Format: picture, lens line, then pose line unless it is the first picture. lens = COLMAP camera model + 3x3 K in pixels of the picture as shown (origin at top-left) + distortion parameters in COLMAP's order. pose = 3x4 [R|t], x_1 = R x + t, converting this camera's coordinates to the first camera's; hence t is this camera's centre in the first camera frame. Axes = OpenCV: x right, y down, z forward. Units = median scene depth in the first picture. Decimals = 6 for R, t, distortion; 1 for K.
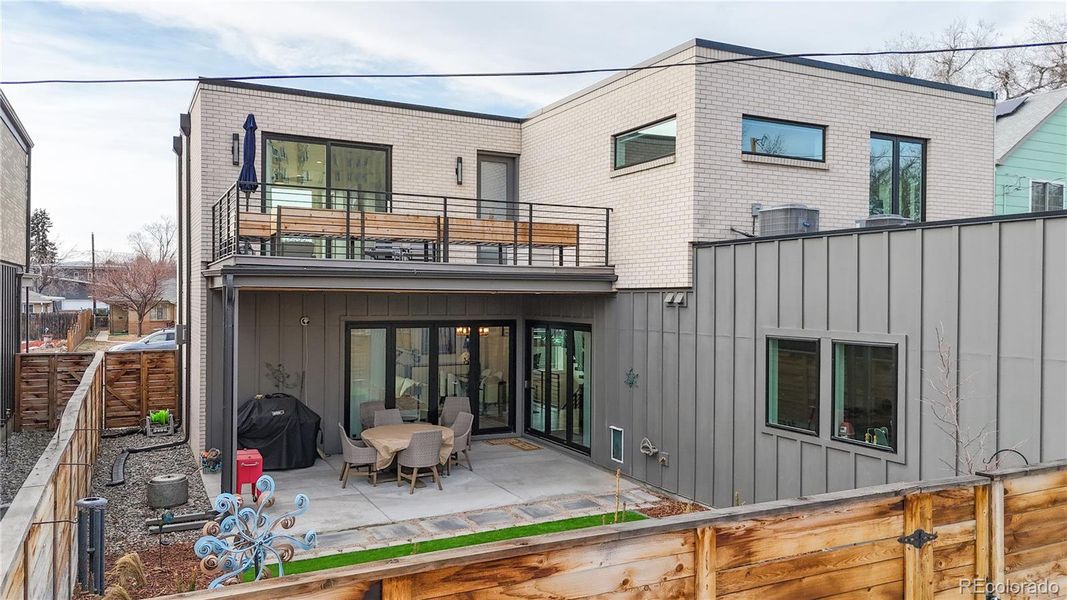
lens RADIAL K [[784.6, 0, 541.0], [0, 784.6, 302.4], [0, 0, 1]] dist [0.063771, -0.054824]
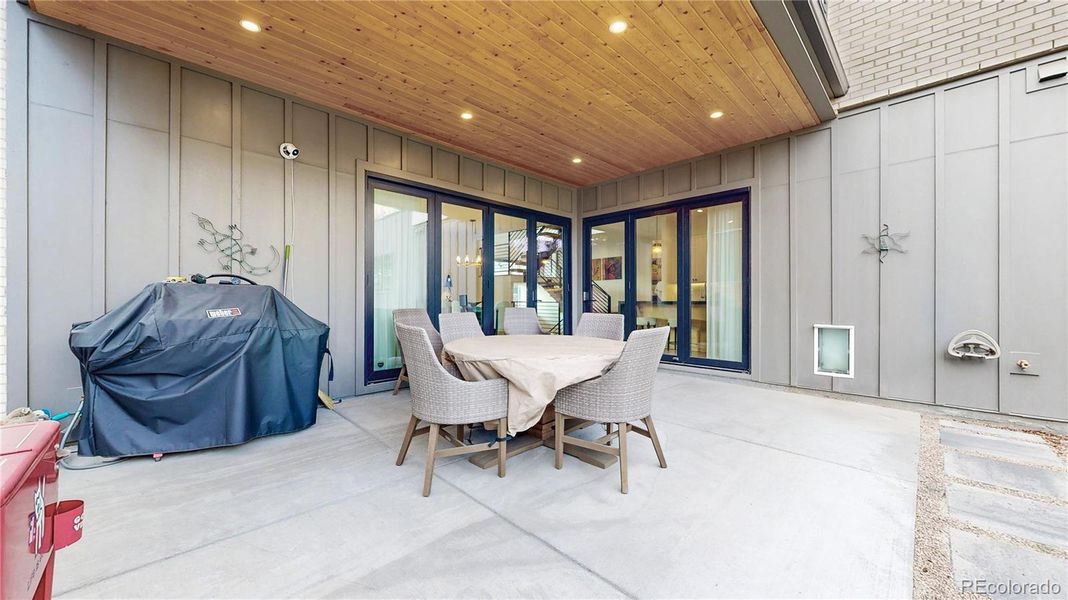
lens RADIAL K [[386.3, 0, 532.3], [0, 386.3, 302.5], [0, 0, 1]] dist [-0.008933, 0.000116]
pose [[0.955683, -0.009616, 0.294239, -0.247968], [0.011094, 0.999933, -0.003352, 0.144210], [-0.294187, 0.006467, 0.955726, 0.796563]]
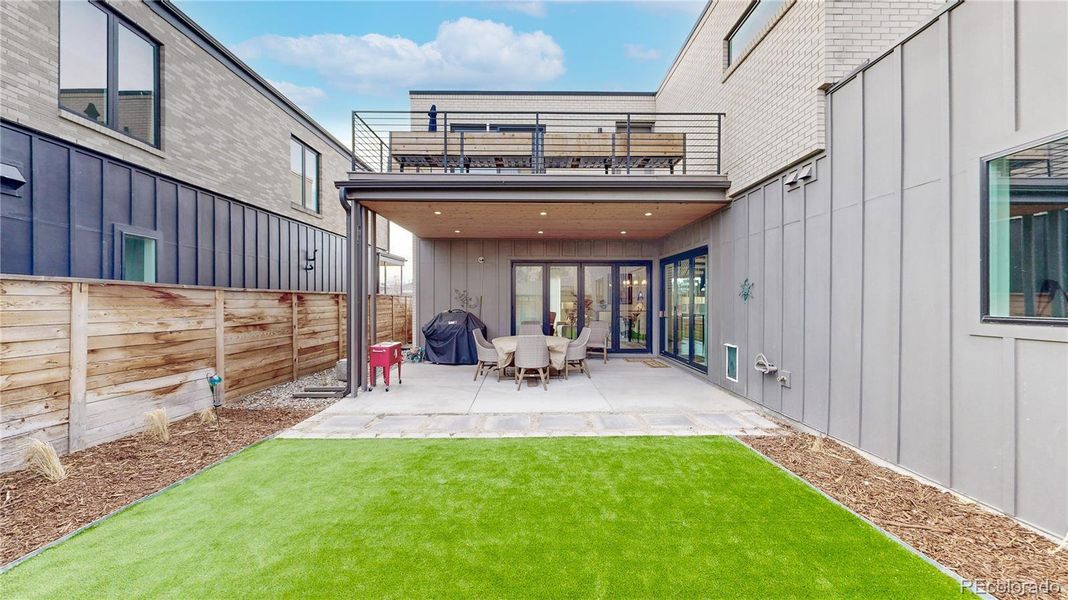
lens RADIAL K [[393.9, 0, 536.7], [0, 393.9, 304.0], [0, 0, 1]] dist [-0.001977, 0.000251]
pose [[0.892211, -0.001891, -0.451614, 0.105433], [0.001980, 0.999998, -0.000277, 0.114405], [0.451614, -0.000647, 0.892213, 0.490237]]
